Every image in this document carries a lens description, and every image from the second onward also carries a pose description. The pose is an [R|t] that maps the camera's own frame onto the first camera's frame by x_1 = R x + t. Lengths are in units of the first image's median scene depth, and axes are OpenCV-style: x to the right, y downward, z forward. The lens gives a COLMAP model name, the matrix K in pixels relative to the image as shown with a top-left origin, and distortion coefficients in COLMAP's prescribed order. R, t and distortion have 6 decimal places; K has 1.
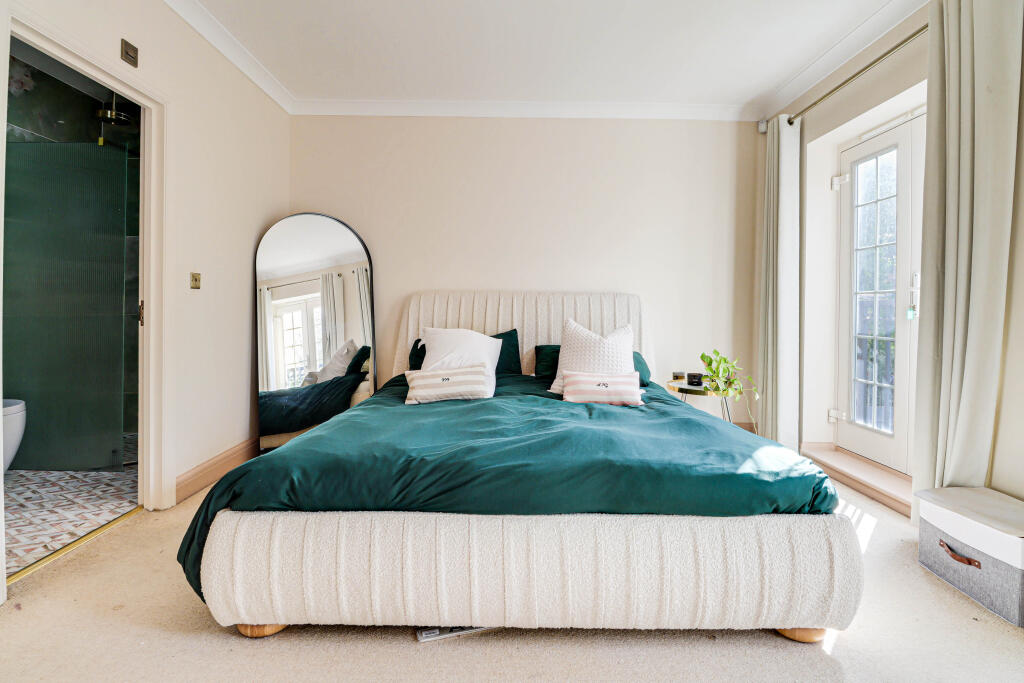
lens RADIAL K [[479.5, 0, 510.0], [0, 479.5, 318.2], [0, 0, 1]] dist [-0.002200, -0.011680]
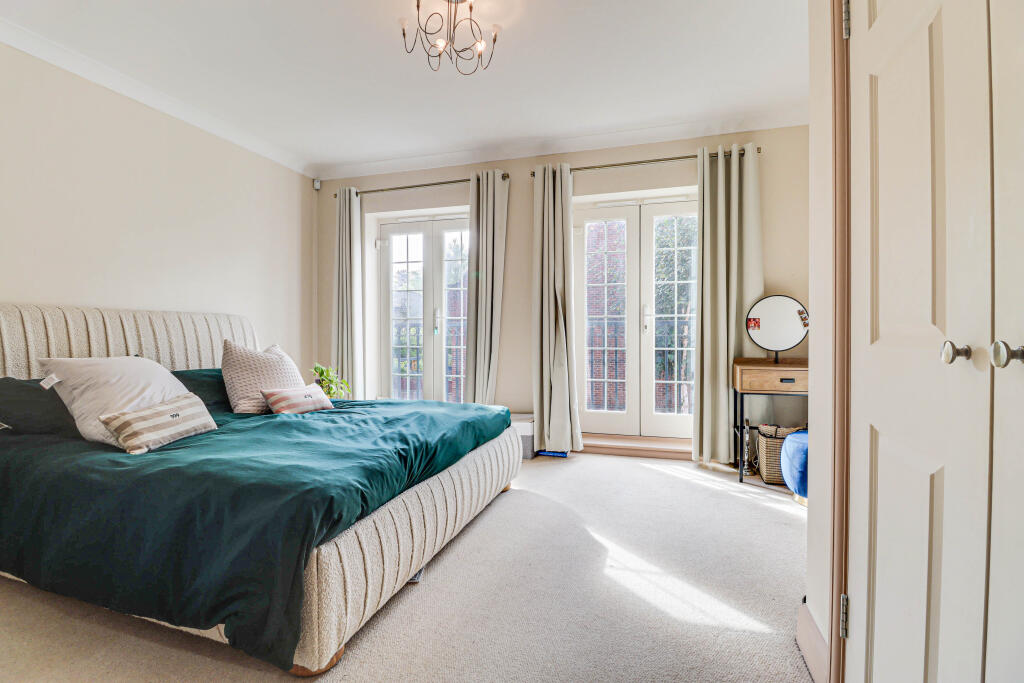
lens RADIAL K [[487.0, 0, 509.7], [0, 487.0, 329.2], [0, 0, 1]] dist [0.001738, -0.011597]
pose [[0.306621, -0.002616, 0.951828, -0.677881], [0.020014, 0.999793, -0.003699, -0.006298], [-0.951621, 0.020184, 0.306610, 0.165797]]
